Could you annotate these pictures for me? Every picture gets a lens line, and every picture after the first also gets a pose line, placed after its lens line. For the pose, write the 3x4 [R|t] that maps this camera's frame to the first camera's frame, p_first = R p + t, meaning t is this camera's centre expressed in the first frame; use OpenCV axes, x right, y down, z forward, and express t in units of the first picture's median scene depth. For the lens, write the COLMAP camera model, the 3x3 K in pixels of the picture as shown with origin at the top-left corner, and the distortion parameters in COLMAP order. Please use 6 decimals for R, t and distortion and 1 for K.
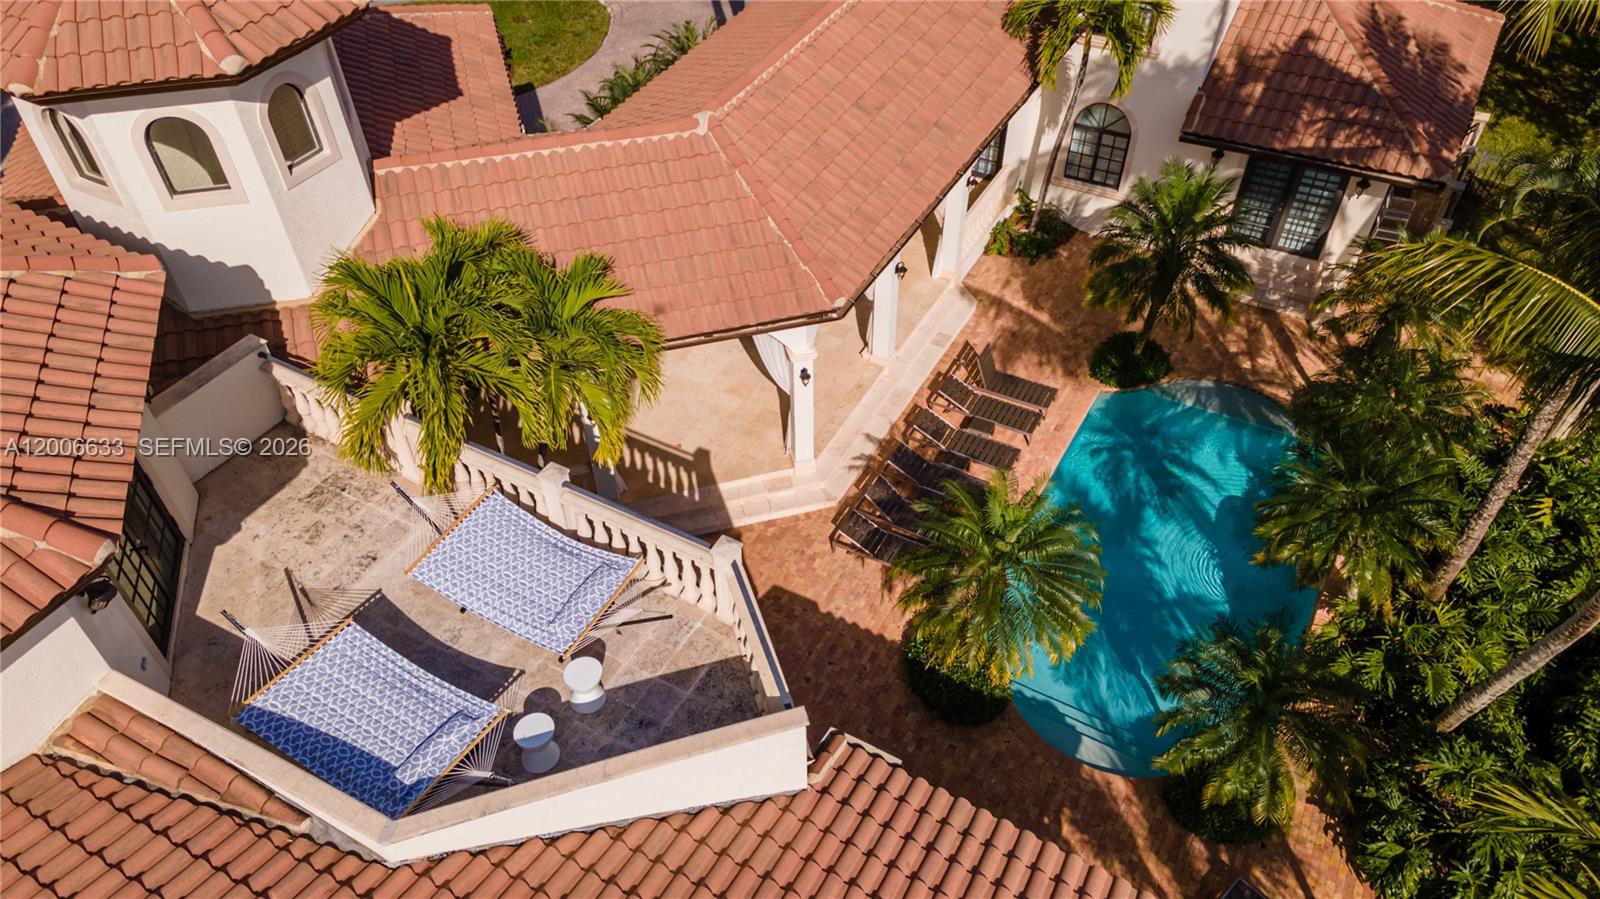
lens RADIAL K [[1143.7, 0, 796.3], [0, 1143.7, 446.0], [0, 0, 1]] dist [0.264445, -0.221519]
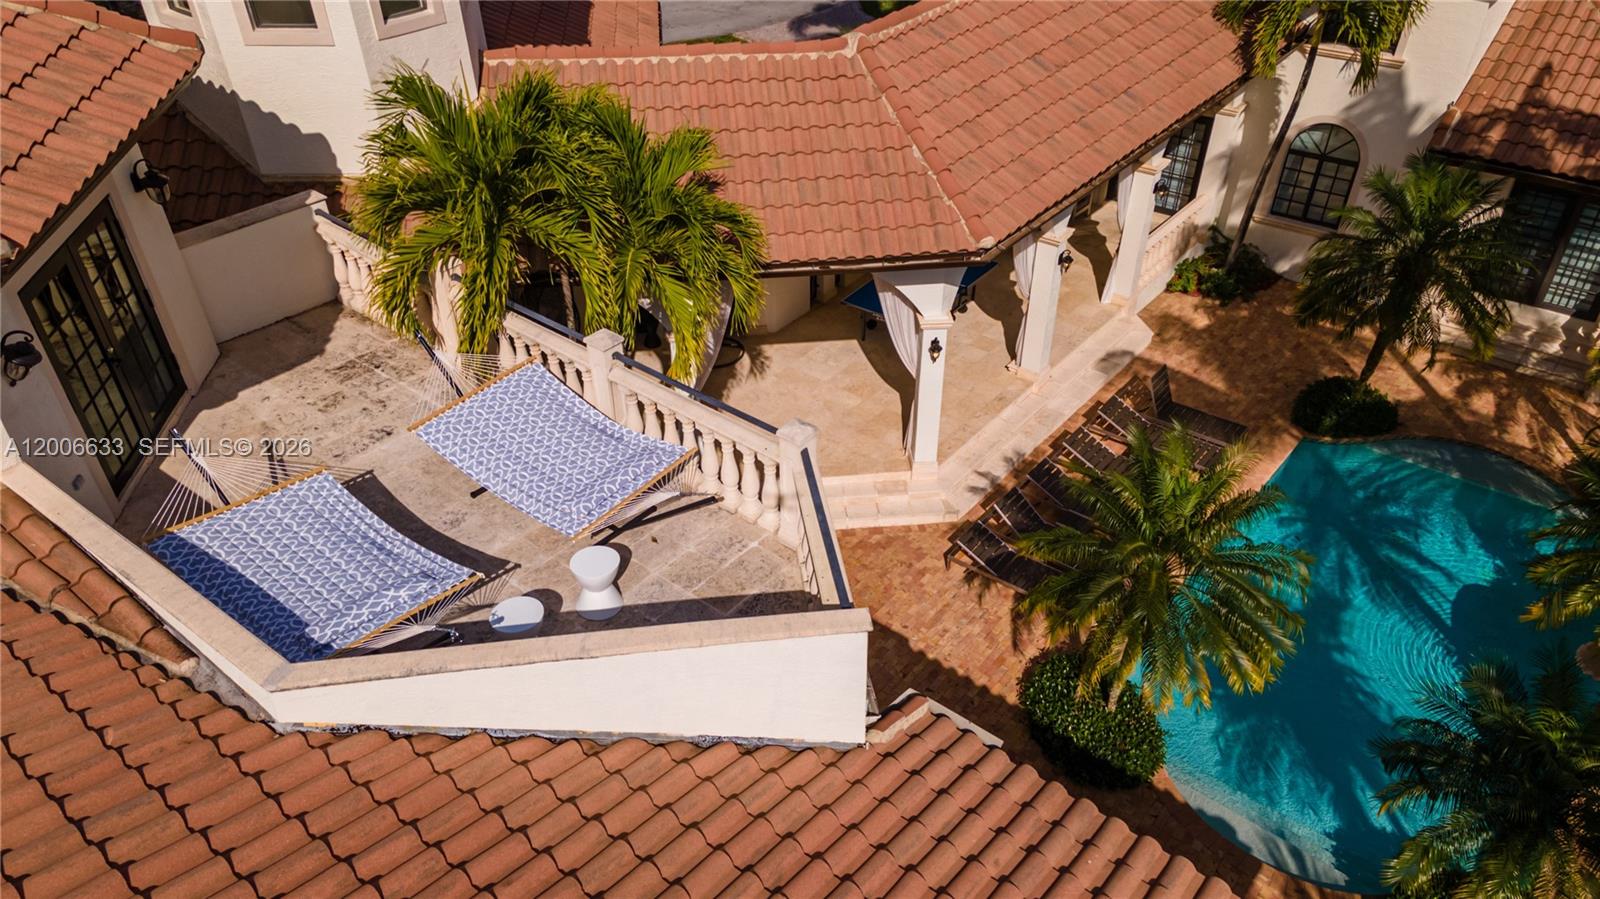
lens RADIAL K [[1143.7, 0, 796.3], [0, 1143.7, 446.0], [0, 0, 1]] dist [0.264445, -0.221519]
pose [[0.985193, 0.107292, -0.133730, 0.034084], [-0.124445, 0.984025, -0.127309, 0.160989], [0.117934, 0.142066, 0.982807, 0.204257]]
